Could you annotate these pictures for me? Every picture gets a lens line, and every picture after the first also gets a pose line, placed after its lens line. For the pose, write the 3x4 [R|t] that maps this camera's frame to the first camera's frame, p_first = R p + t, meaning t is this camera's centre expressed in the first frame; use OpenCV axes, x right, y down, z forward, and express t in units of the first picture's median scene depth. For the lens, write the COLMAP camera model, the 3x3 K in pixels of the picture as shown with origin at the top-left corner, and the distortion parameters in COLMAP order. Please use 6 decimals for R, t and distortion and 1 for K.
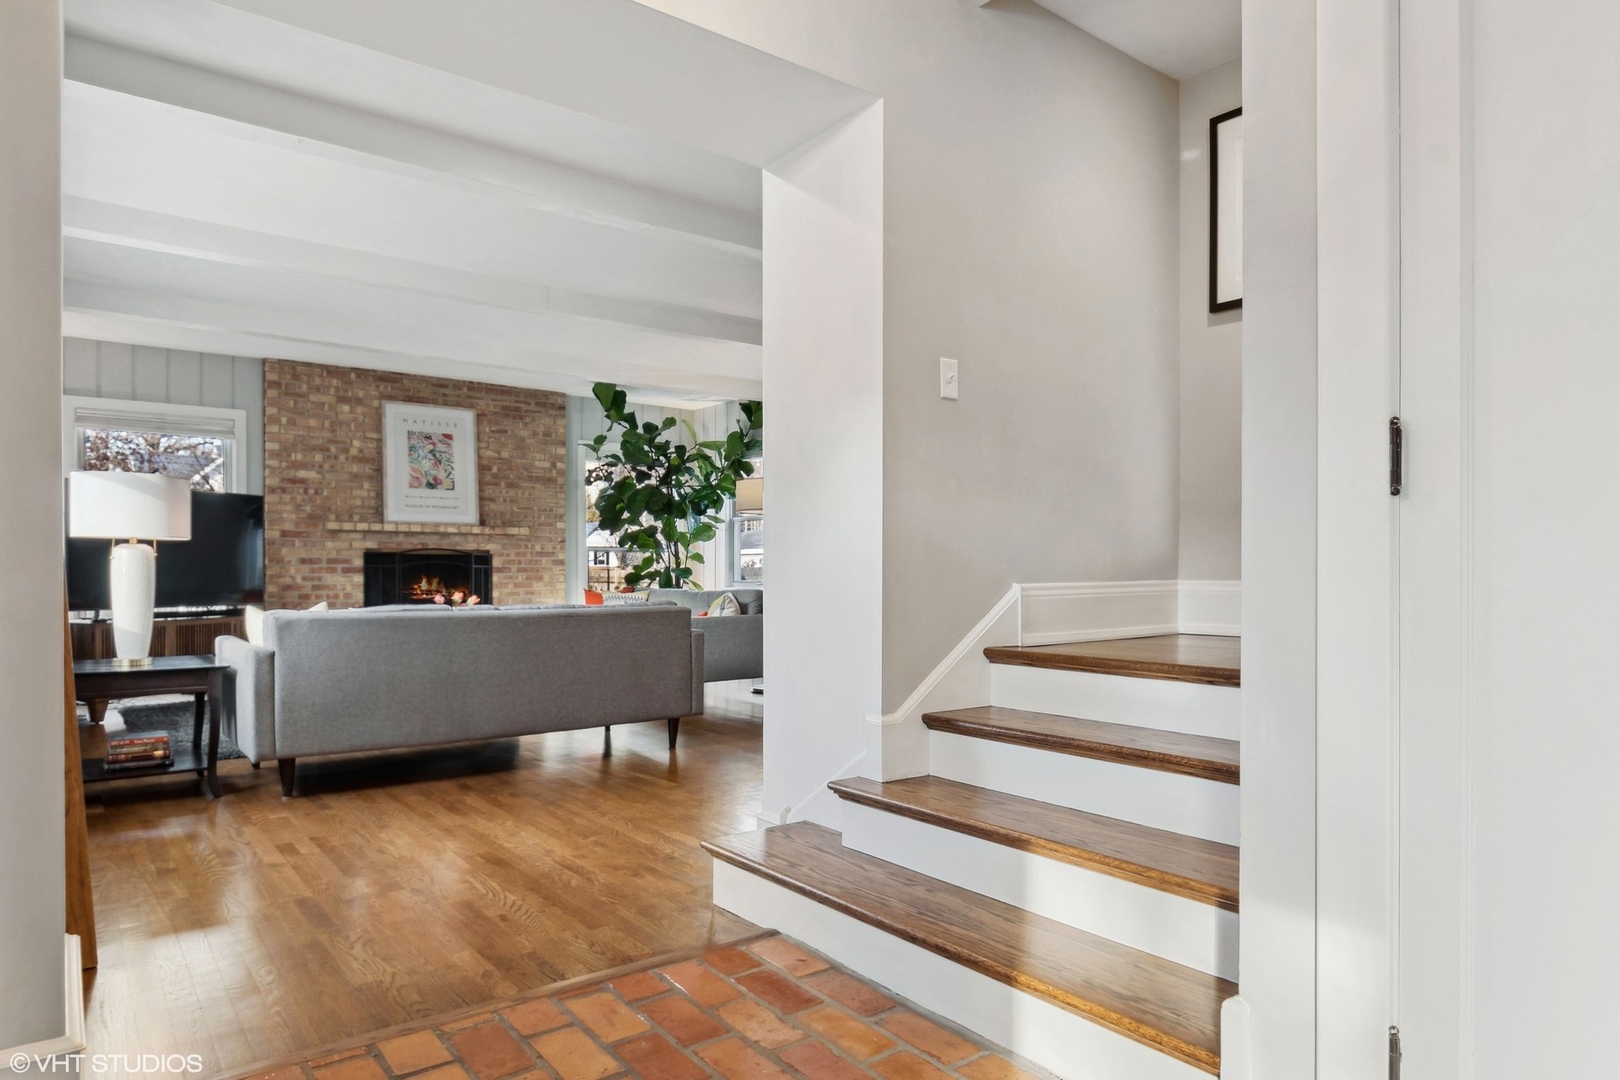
lens RADIAL K [[966.6, 0, 819.9], [0, 966.6, 573.2], [0, 0, 1]] dist [0.000595, 0.000256]
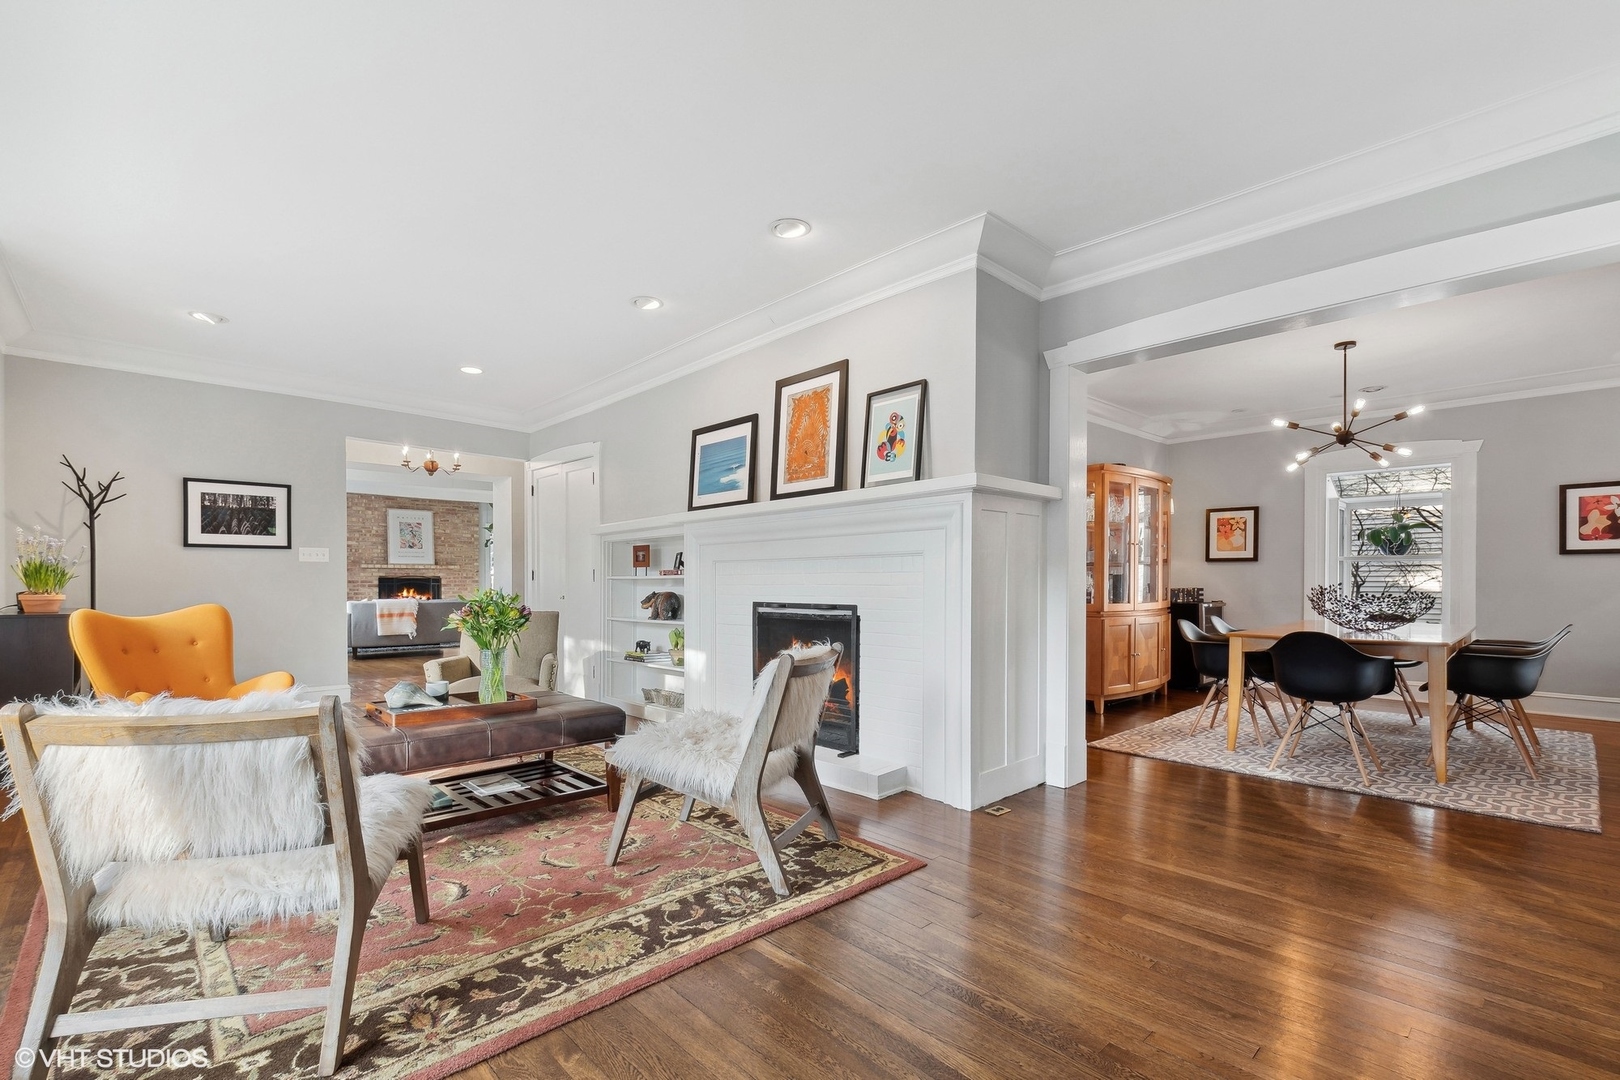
lens RADIAL K [[717.0, 0, 799.7], [0, 717.0, 591.8], [0, 0, 1]] dist [0.005001, 0.001574]
pose [[0.995964, 0.000856, 0.089747, 0.316280], [-0.002041, 0.999912, 0.013111, -0.011959], [-0.089728, -0.013241, 0.995878, -0.672263]]
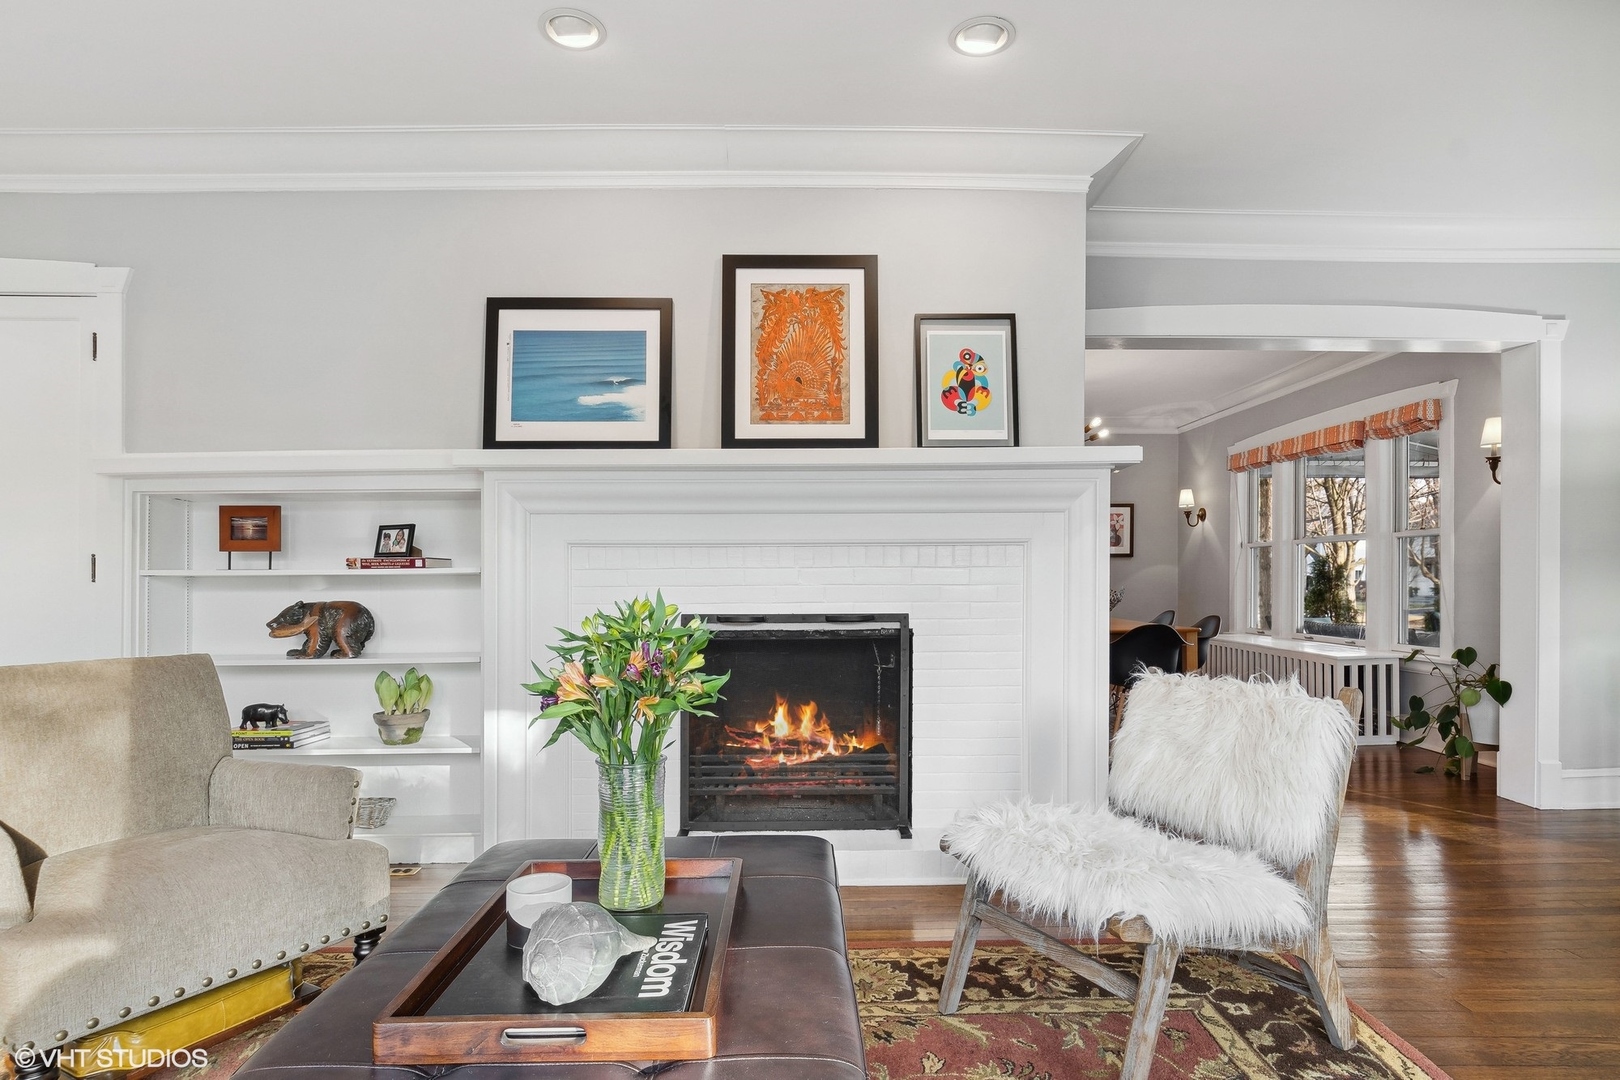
lens RADIAL K [[826.8, 0, 813.5], [0, 826.8, 579.6], [0, 0, 1]] dist [-0.002020, -0.001627]
pose [[0.597294, -0.001897, 0.802020, 0.092233], [0.002627, 0.999996, 0.000409, -0.012797], [-0.802018, 0.001863, 0.597297, -0.424202]]
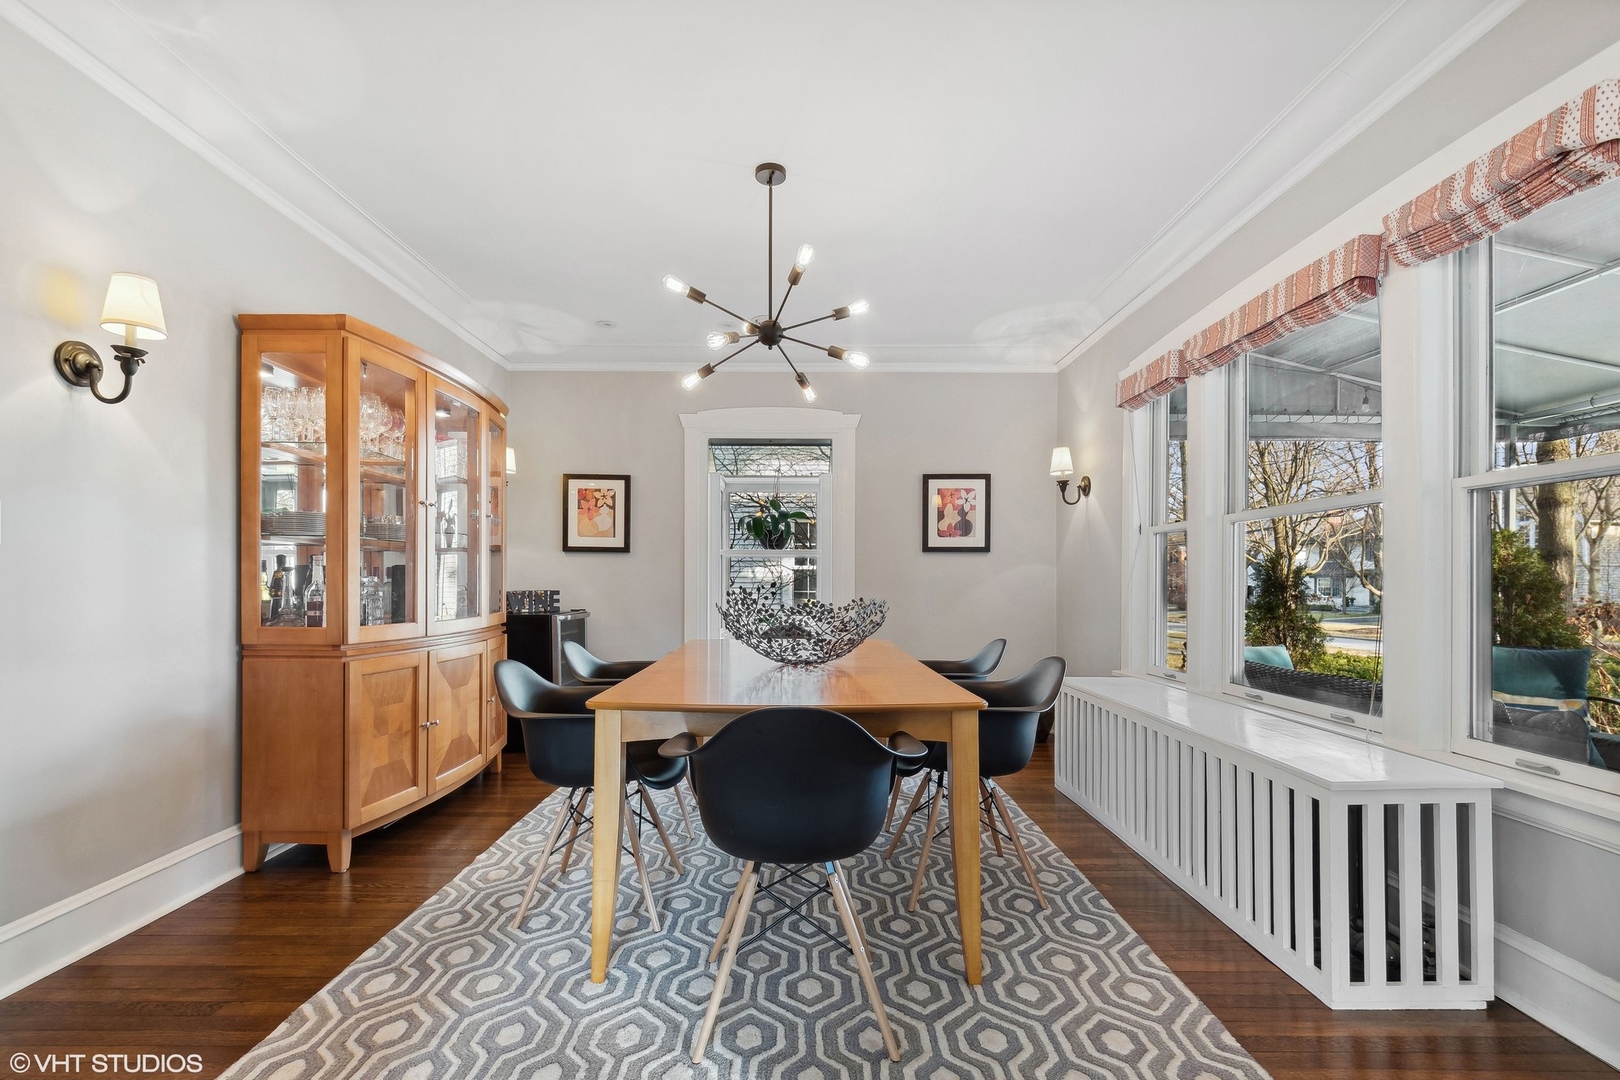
lens RADIAL K [[717.0, 0, 804.8], [0, 717.0, 577.3], [0, 0, 1]] dist [0.005001, 0.001574]
pose [[0.608619, 0.011793, 0.793375, 0.528675], [-0.003970, 0.999922, -0.011817, -0.011194], [-0.793452, 0.004042, 0.608619, -0.378909]]
